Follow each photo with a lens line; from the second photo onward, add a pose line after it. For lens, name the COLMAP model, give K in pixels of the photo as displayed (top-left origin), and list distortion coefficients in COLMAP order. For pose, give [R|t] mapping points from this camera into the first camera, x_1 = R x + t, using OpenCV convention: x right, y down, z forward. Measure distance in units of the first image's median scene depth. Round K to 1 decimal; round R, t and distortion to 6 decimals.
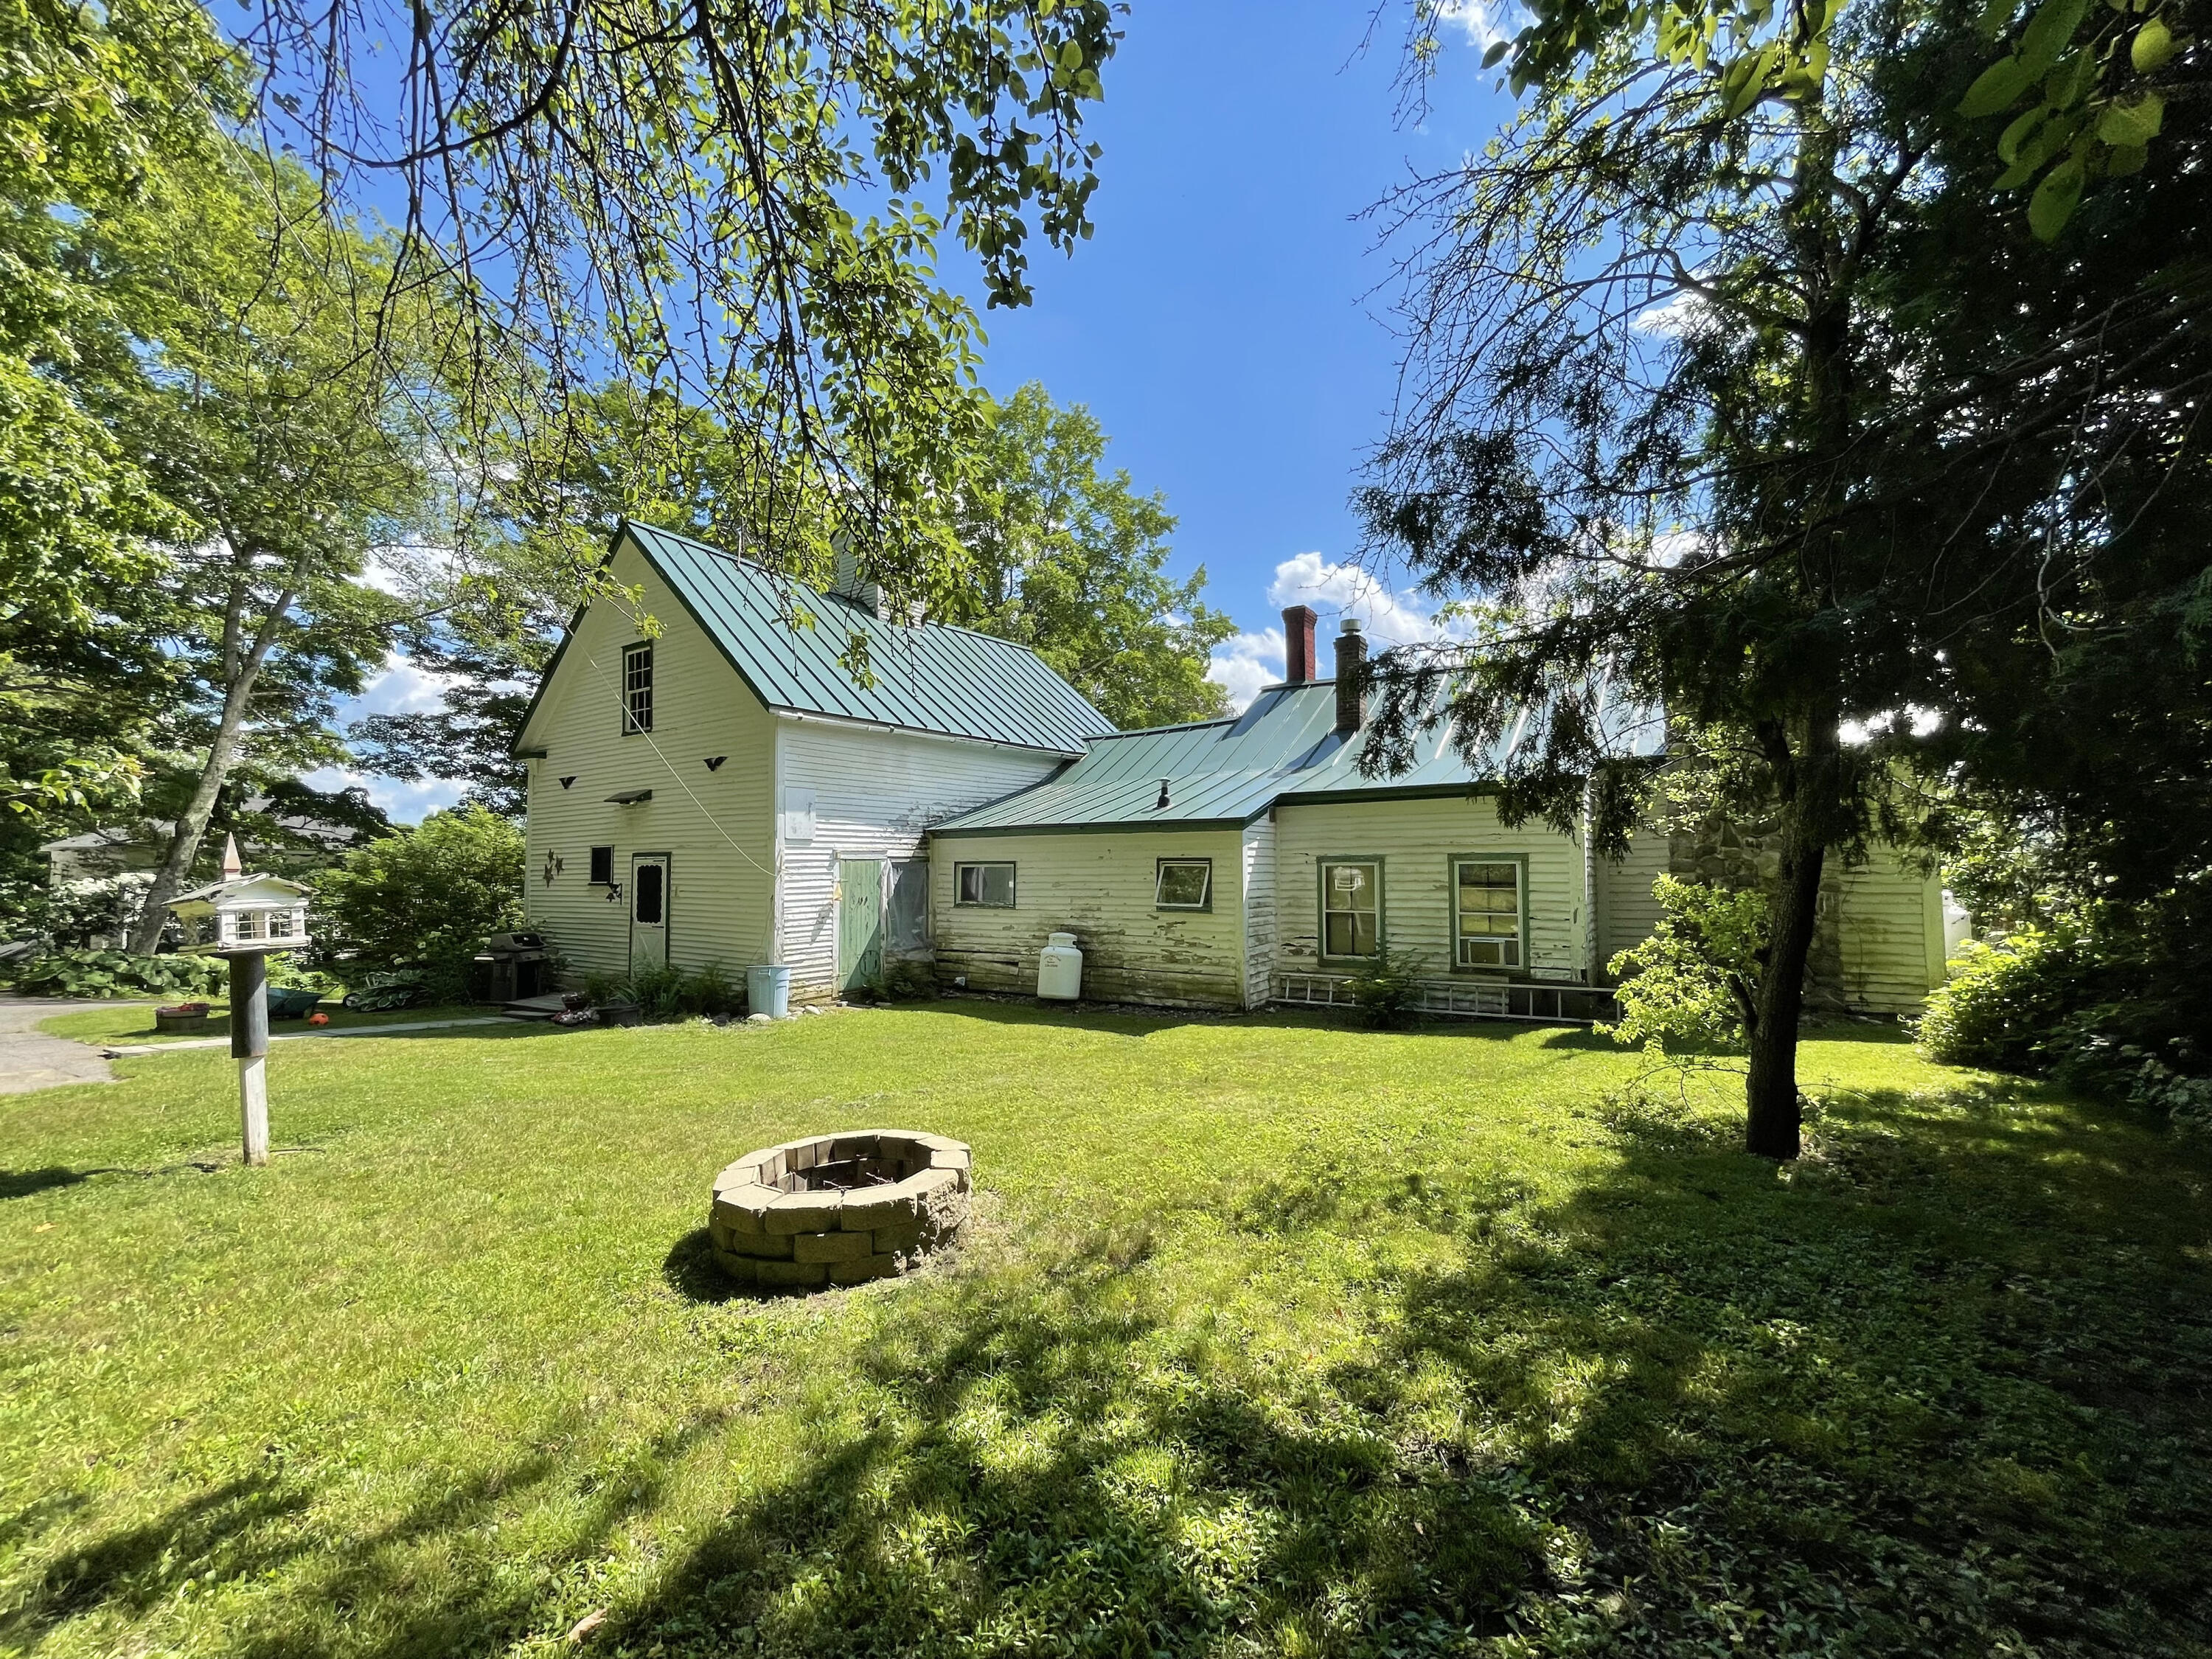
lens RADIAL K [[916.5, 0, 1104.0], [0, 916.5, 830.3], [0, 0, 1]] dist [-0.006235, -0.000289]
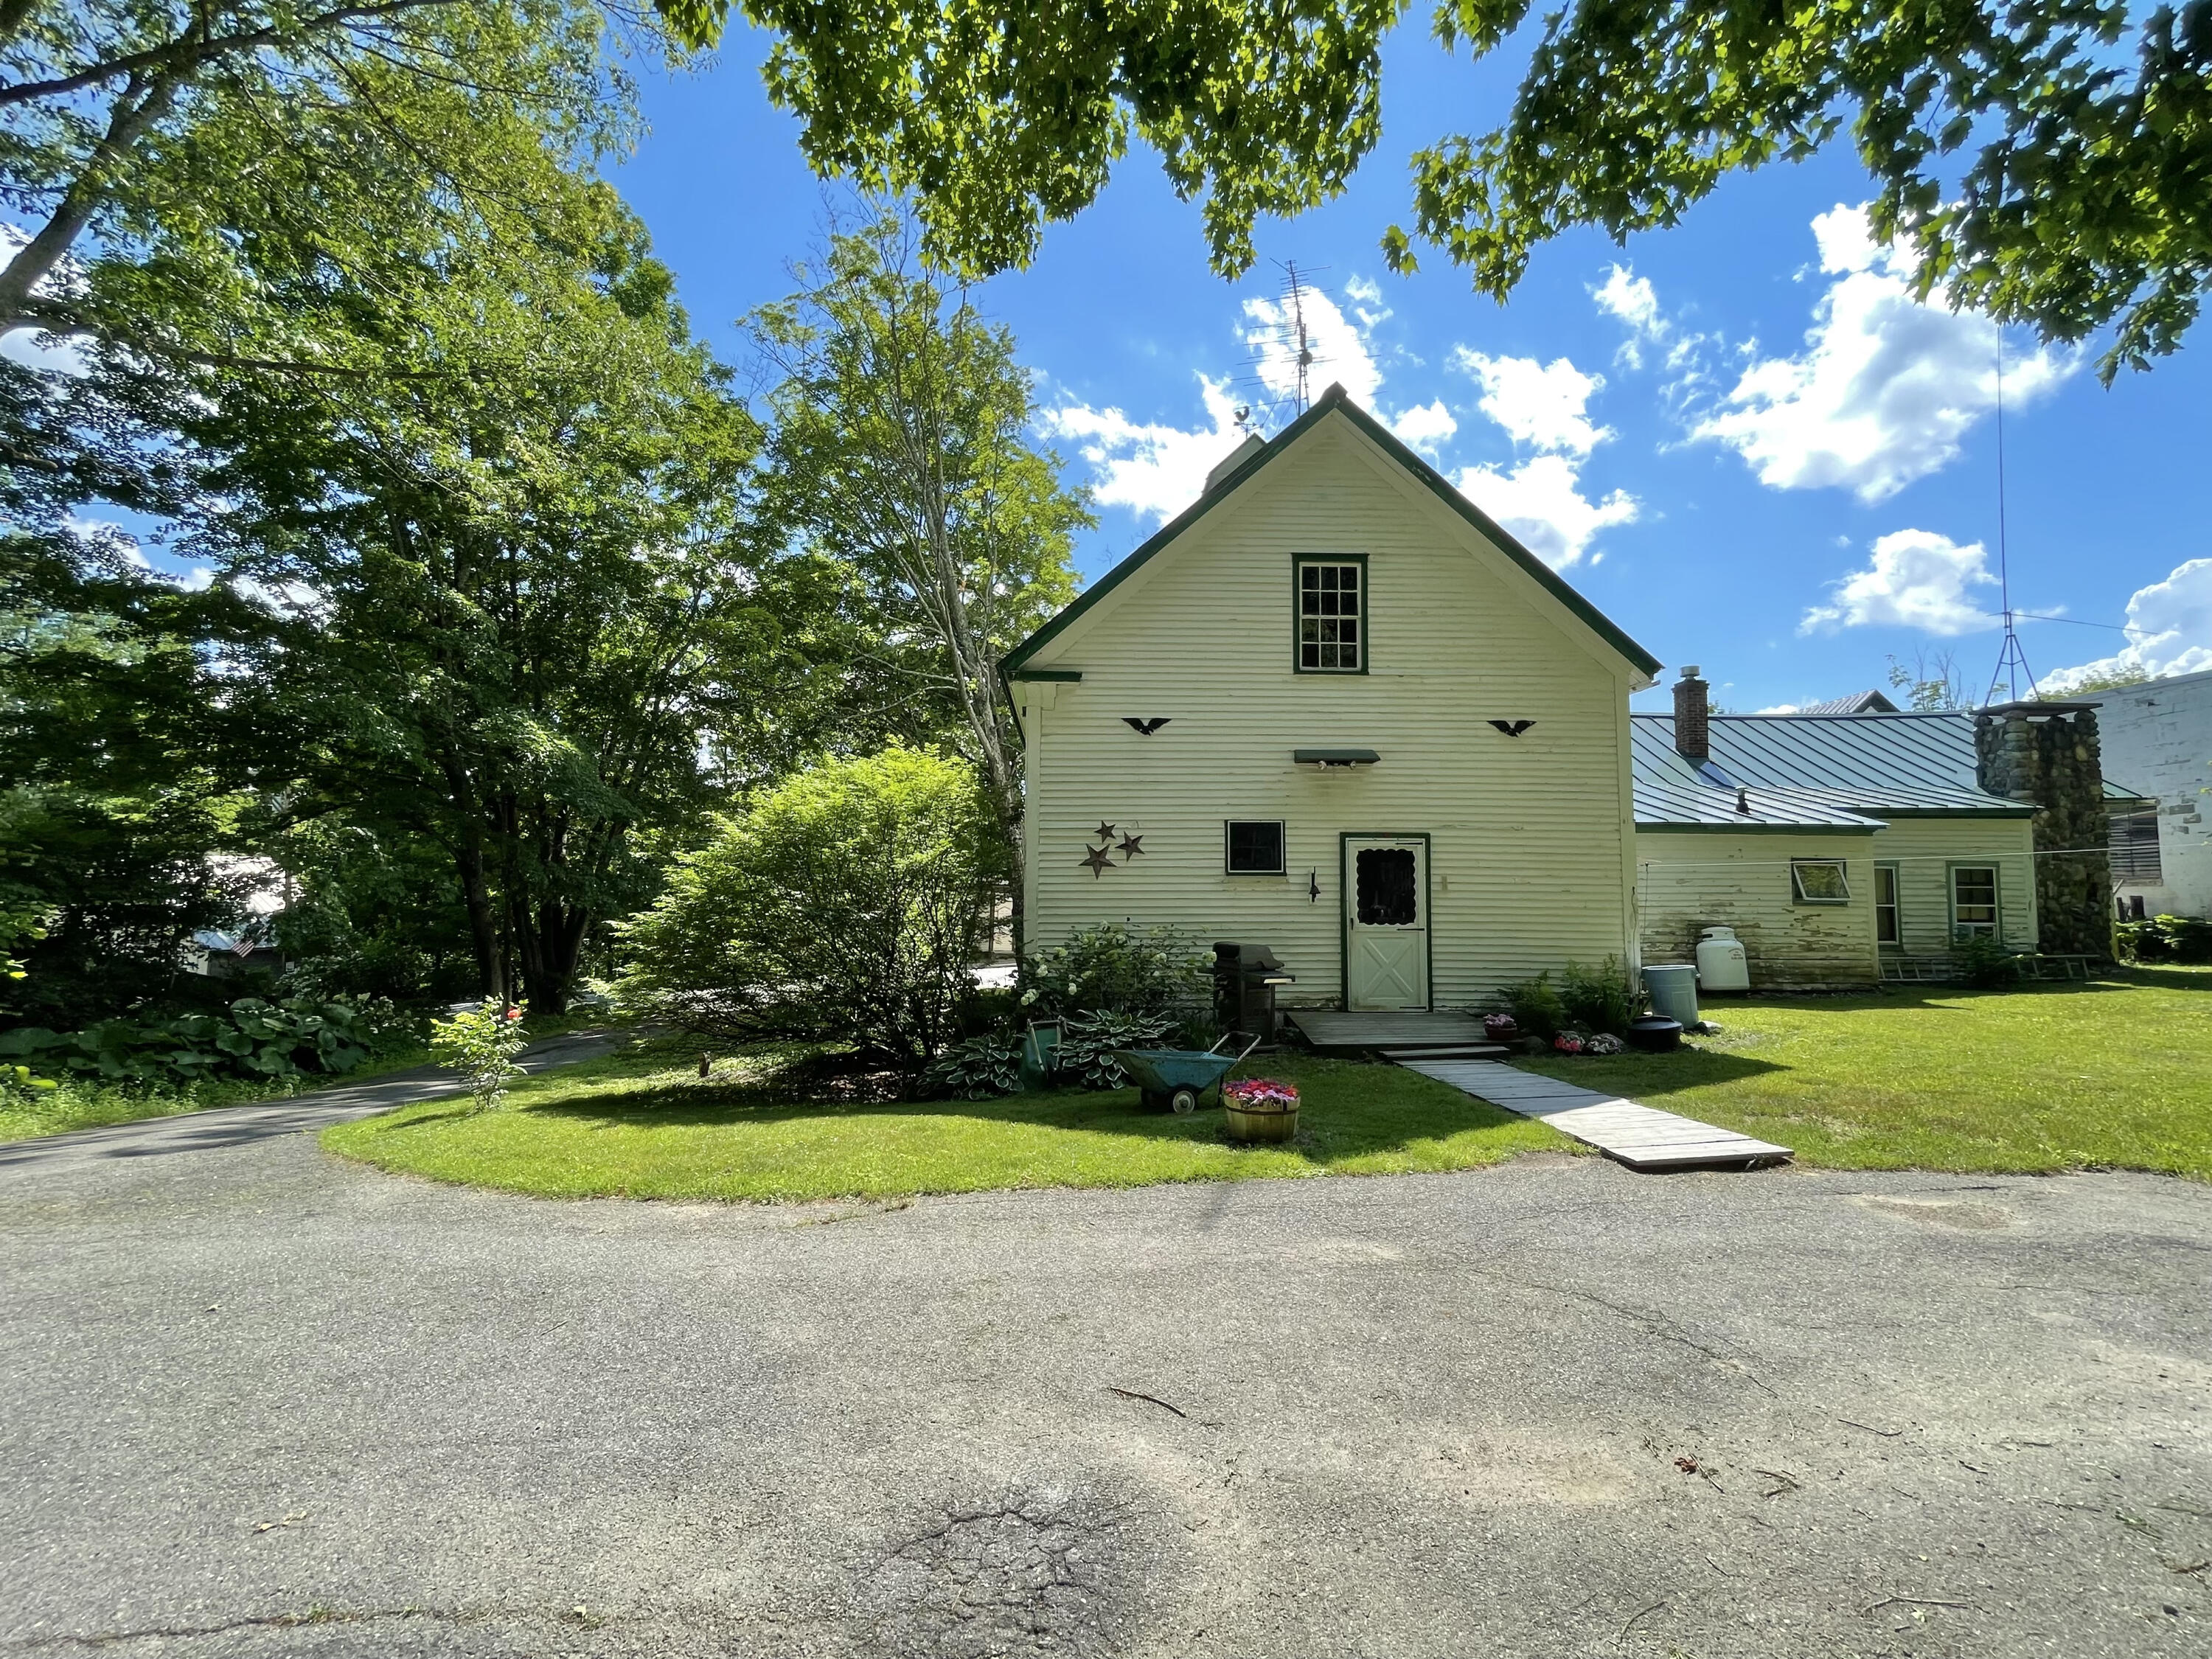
lens RADIAL K [[916.5, 0, 1105.4], [0, 916.5, 833.2], [0, 0, 1]] dist [-0.006235, -0.000289]
pose [[0.814013, 0.047118, 0.578933, -1.122469], [-0.035247, 0.998875, -0.031736, 0.057050], [-0.579777, 0.005428, 0.814757, 0.509278]]
